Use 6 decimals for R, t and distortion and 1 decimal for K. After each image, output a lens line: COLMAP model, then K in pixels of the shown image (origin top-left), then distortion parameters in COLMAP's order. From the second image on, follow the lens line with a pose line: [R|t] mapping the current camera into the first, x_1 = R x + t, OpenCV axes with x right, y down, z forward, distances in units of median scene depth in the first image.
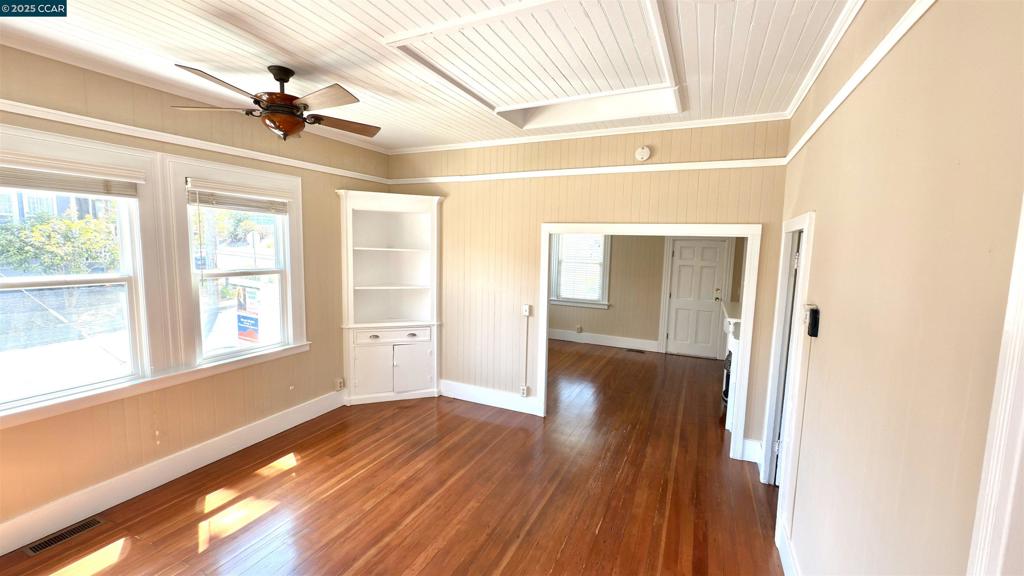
lens RADIAL K [[407.0, 0, 511.6], [0, 407.0, 289.7], [0, 0, 1]] dist [-0.001473, 0.000570]
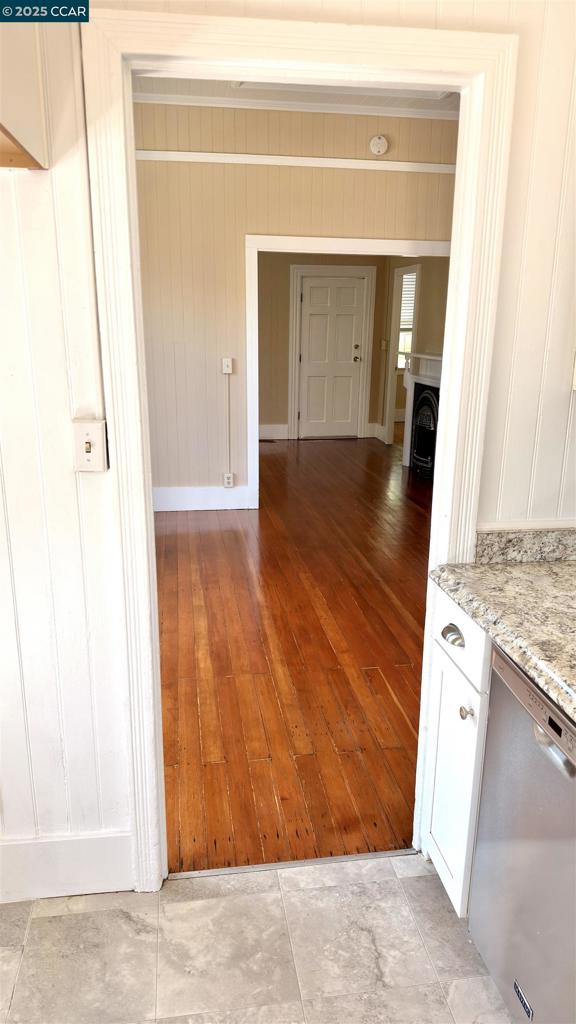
lens RADIAL K [[716.3, 0, 286.4], [0, 716.3, 528.0], [0, 0, 1]] dist [0.052041, -0.003193]
pose [[0.827950, -0.167912, 0.535074, -0.589754], [0.067543, 0.977035, 0.202091, 0.078950], [-0.556719, -0.131181, 0.820278, -0.131183]]
